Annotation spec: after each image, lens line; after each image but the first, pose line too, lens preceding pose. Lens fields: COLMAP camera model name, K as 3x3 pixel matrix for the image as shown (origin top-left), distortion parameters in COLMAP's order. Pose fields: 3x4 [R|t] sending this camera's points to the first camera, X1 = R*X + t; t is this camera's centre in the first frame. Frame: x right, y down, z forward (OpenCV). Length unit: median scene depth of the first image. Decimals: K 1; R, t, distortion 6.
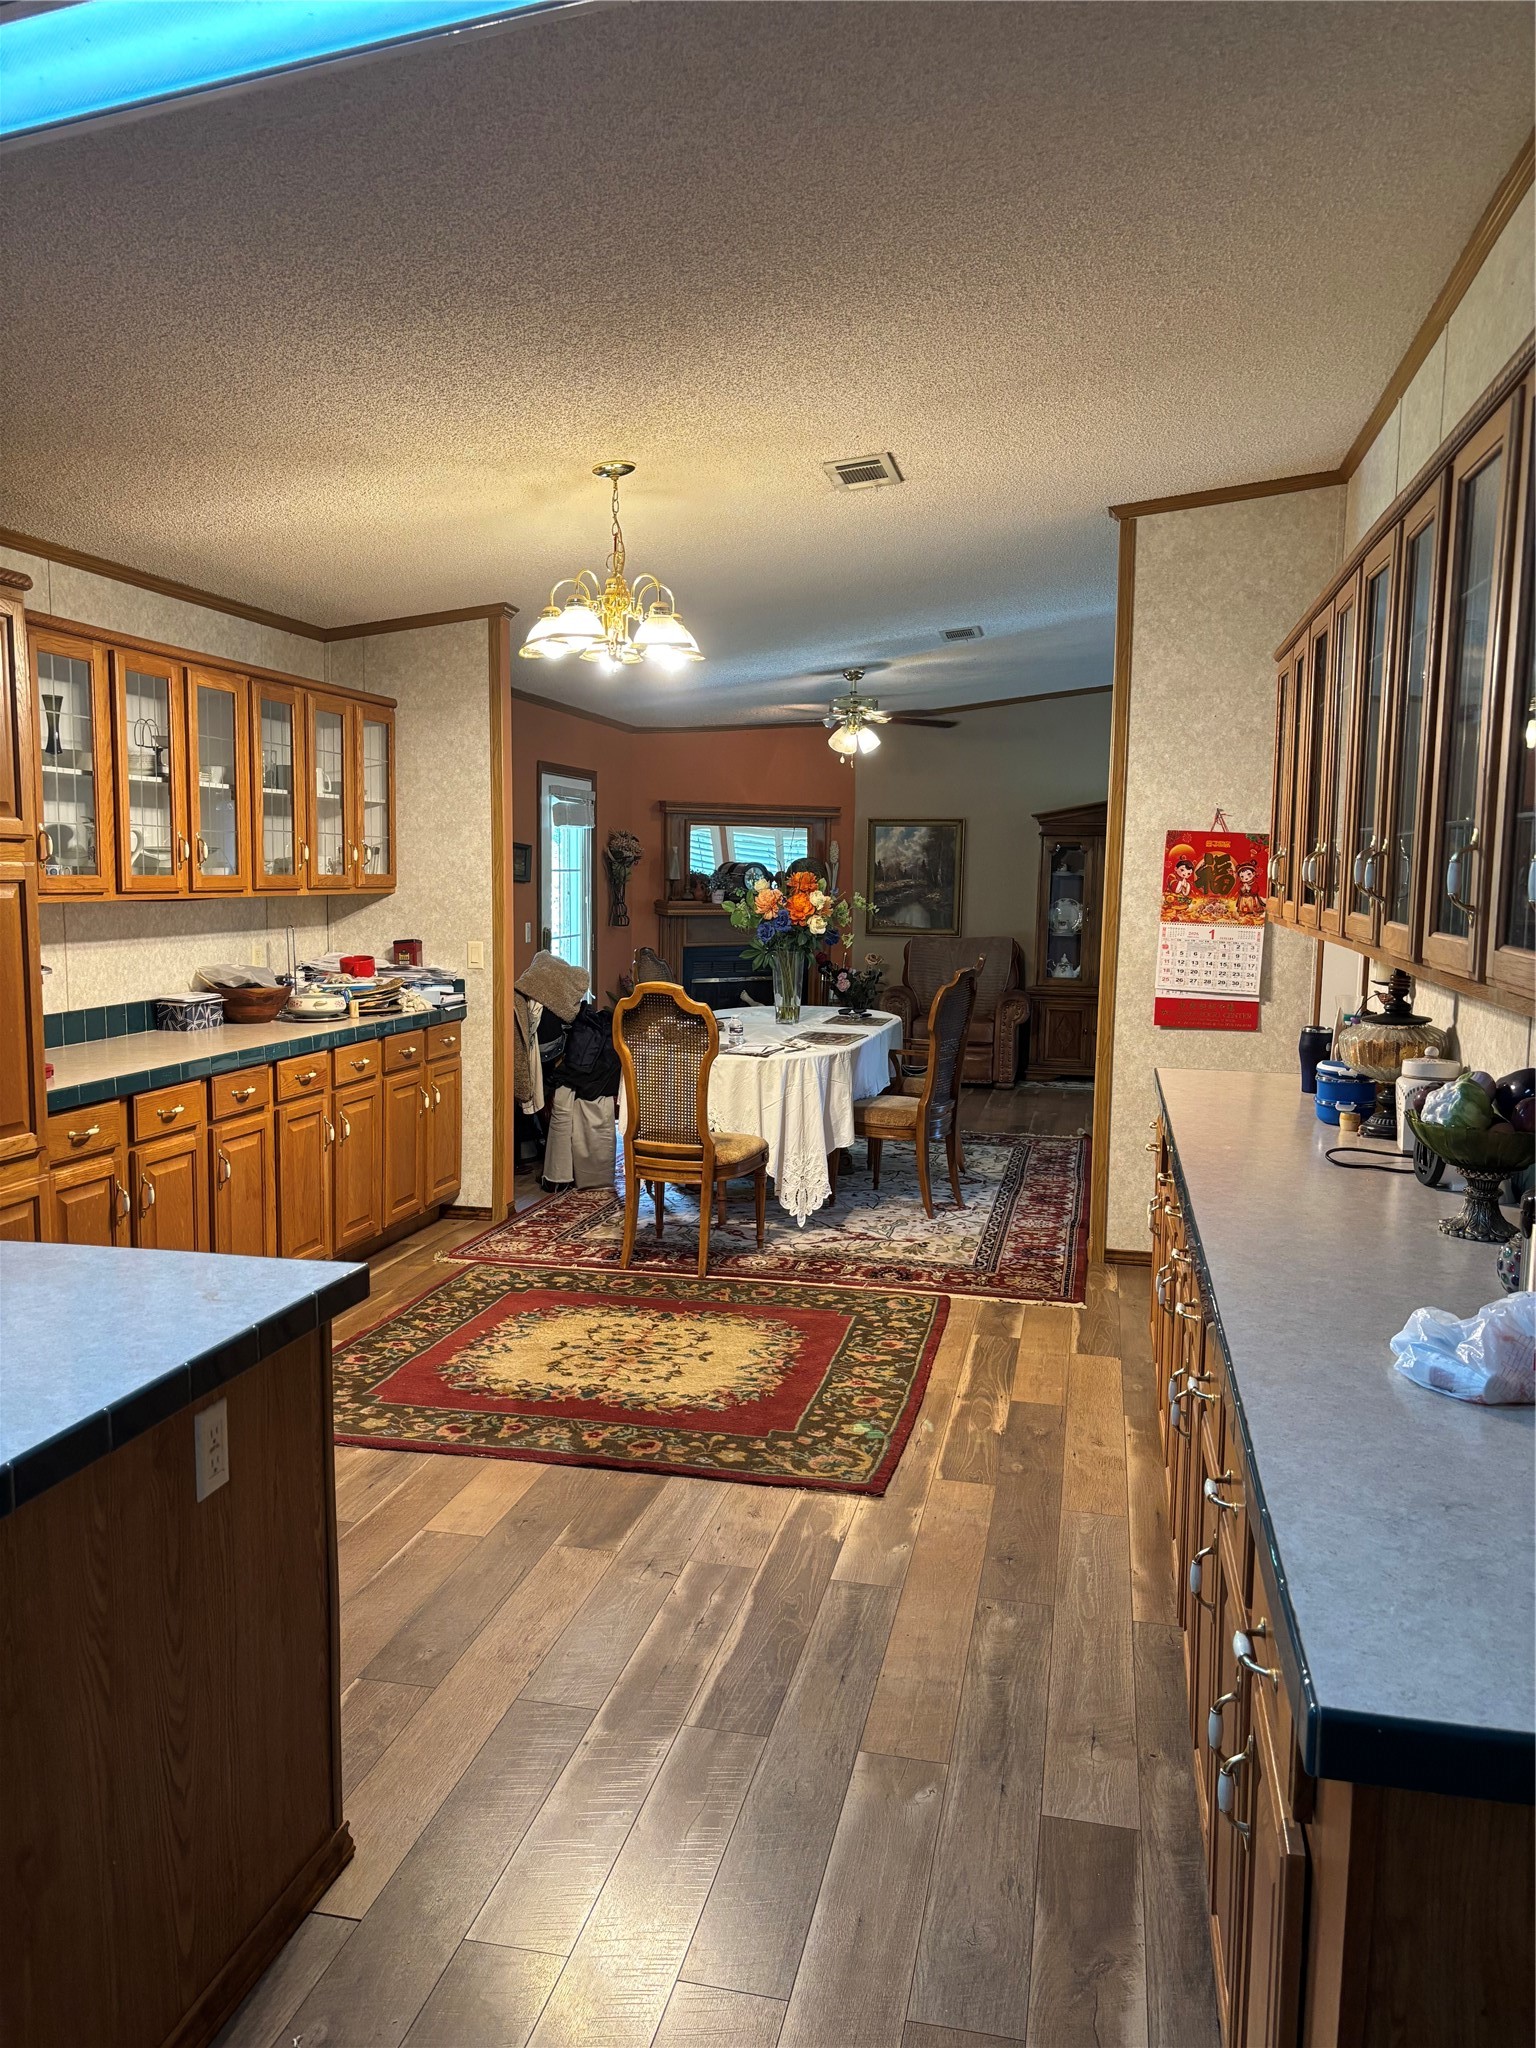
lens RADIAL K [[1557.4, 0, 763.9], [0, 1557.4, 1024.4], [0, 0, 1]] dist [0.051651, -0.059636]
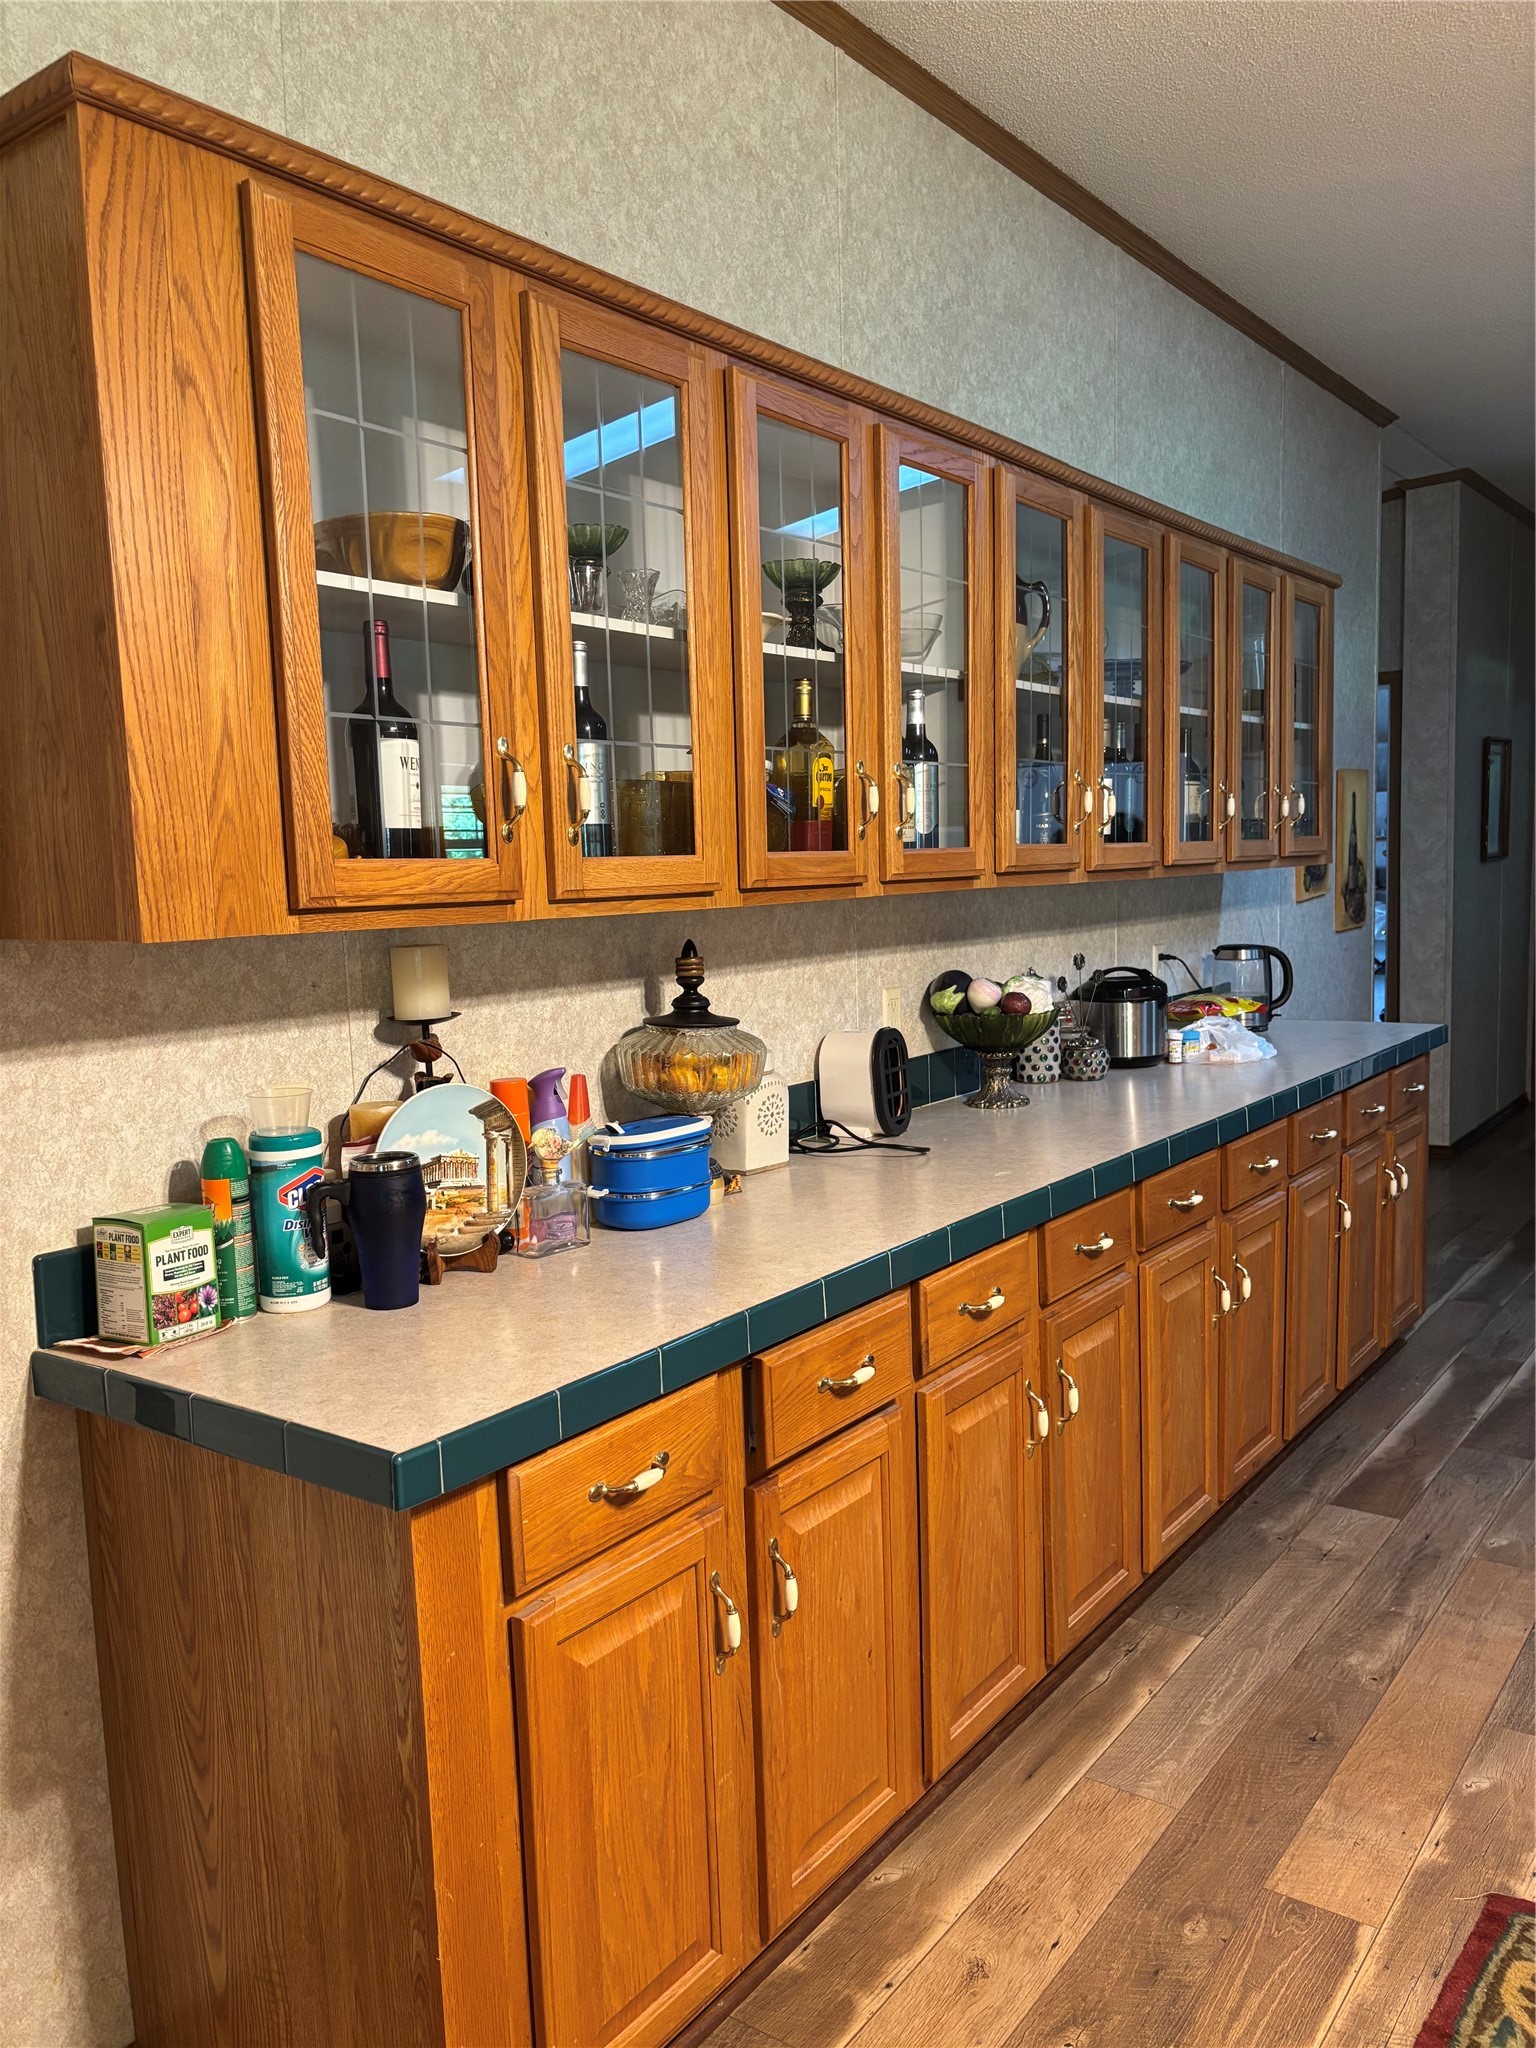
lens RADIAL K [[1557.4, 0, 761.5], [0, 1557.4, 1032.4], [0, 0, 1]] dist [0.051651, -0.059636]
pose [[-0.910648, -0.034212, 0.411765, 0.075895], [0.057970, 0.976130, 0.209306, -0.108781], [-0.409097, 0.214474, -0.886927, 1.266038]]
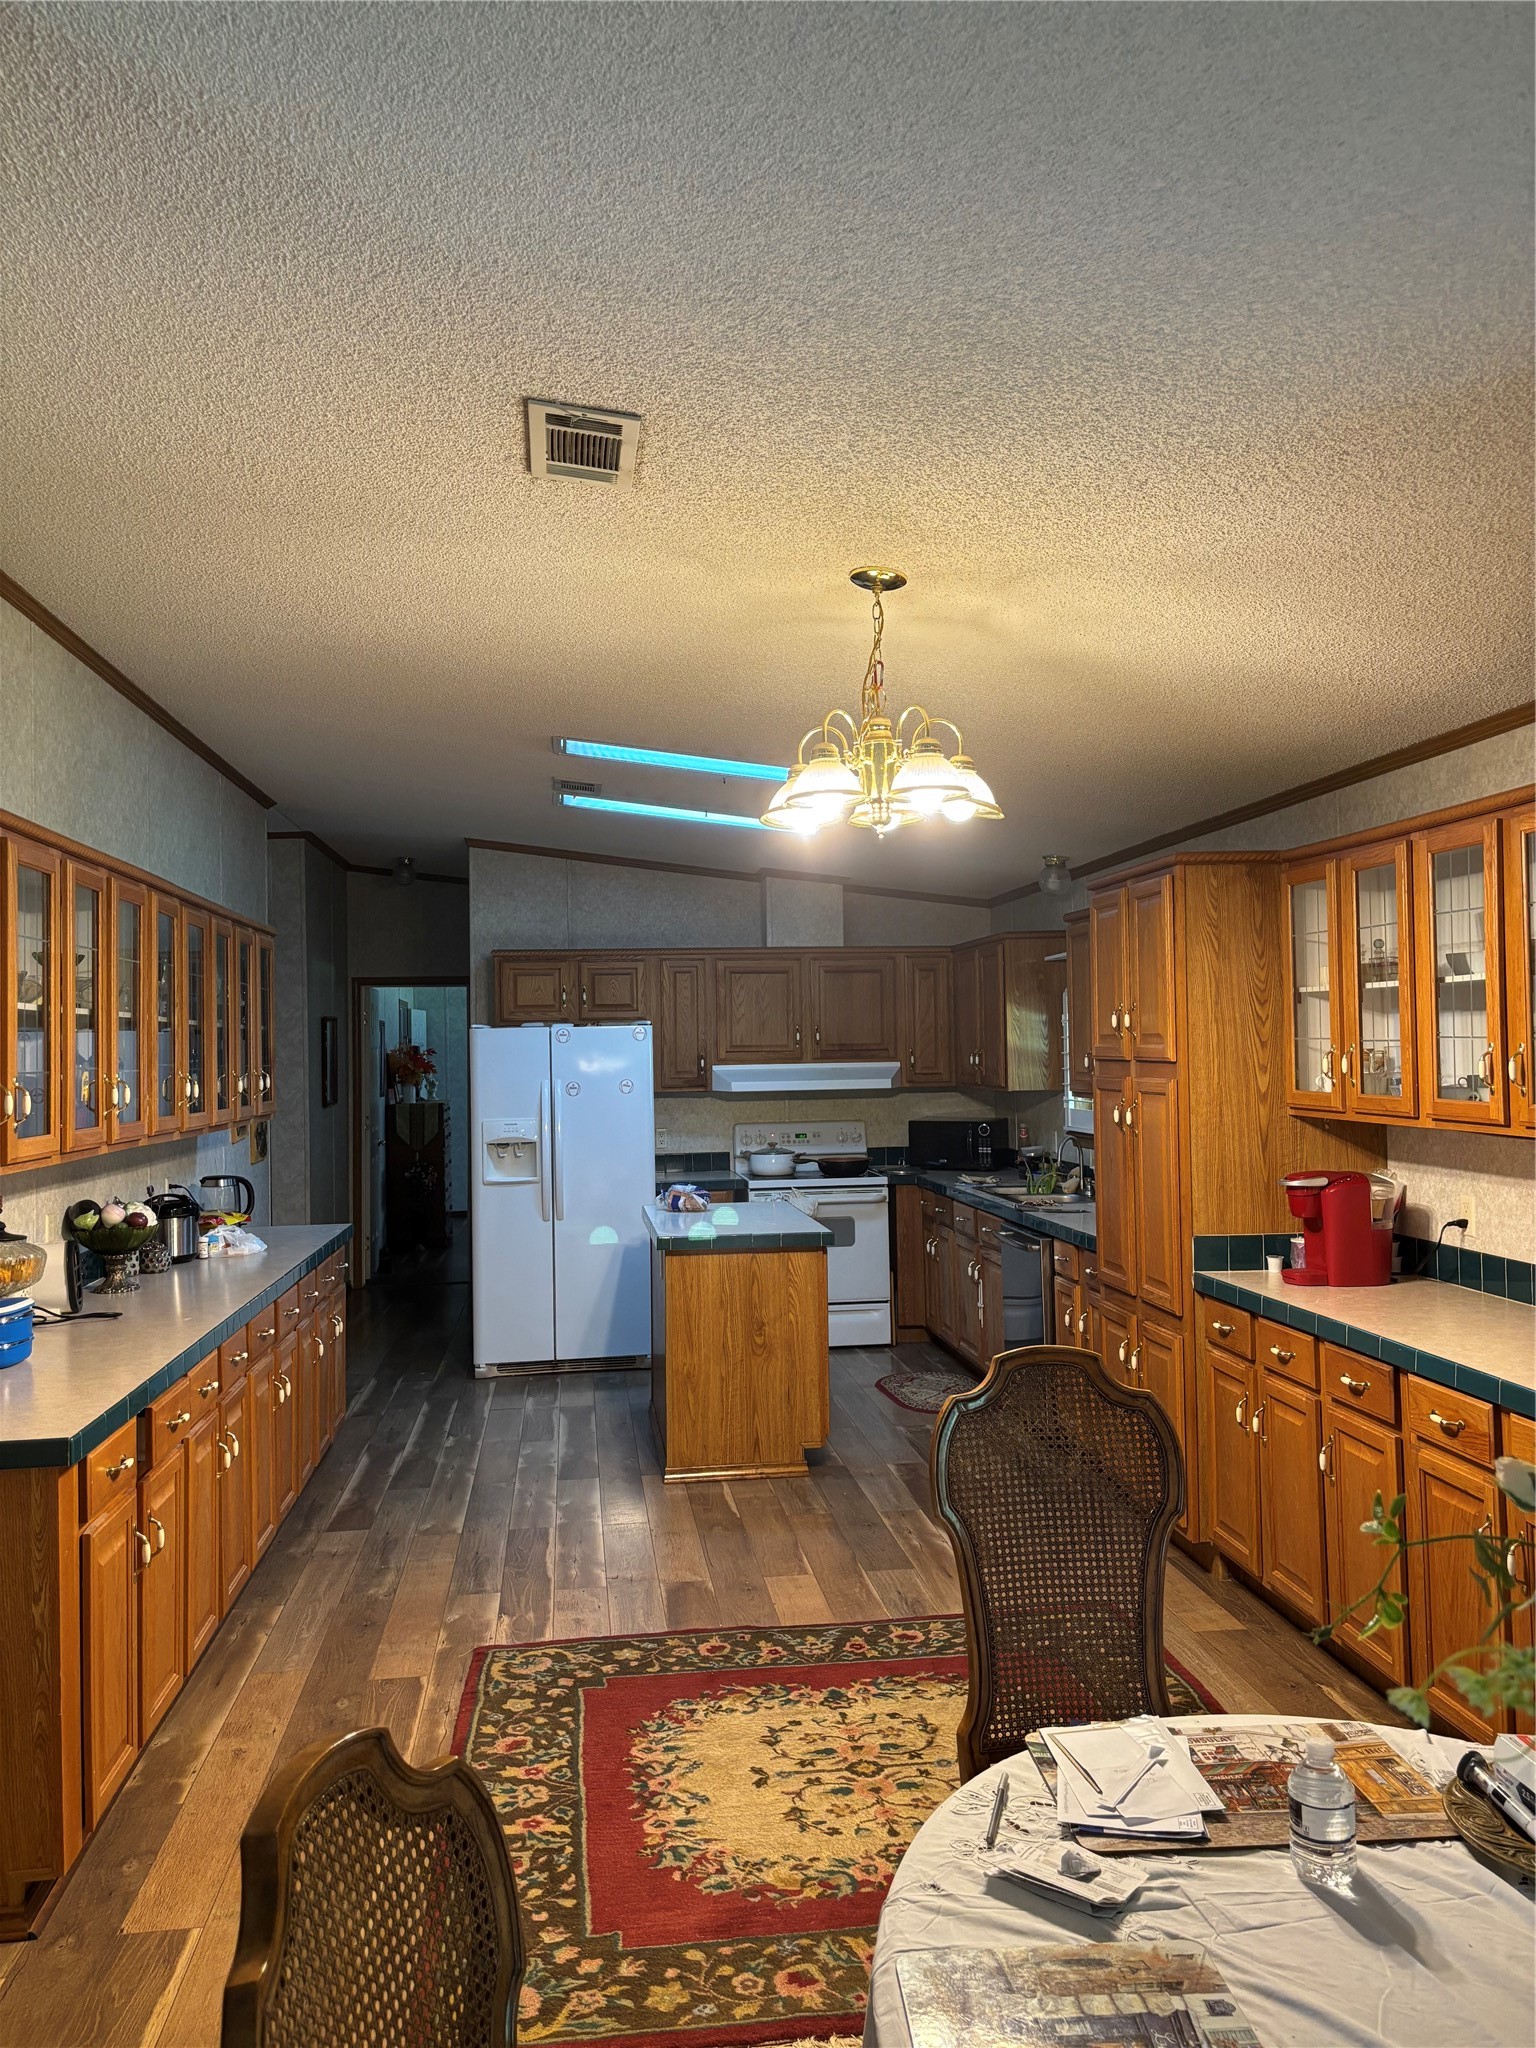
lens RADIAL K [[1557.4, 0, 758.2], [0, 1557.4, 1014.8], [0, 0, 1]] dist [0.051651, -0.059636]
pose [[-0.945255, -0.006668, -0.326266, 0.207708], [-0.030311, 0.997263, 0.067435, -0.190134], [0.324923, 0.073632, -0.942870, 1.716166]]
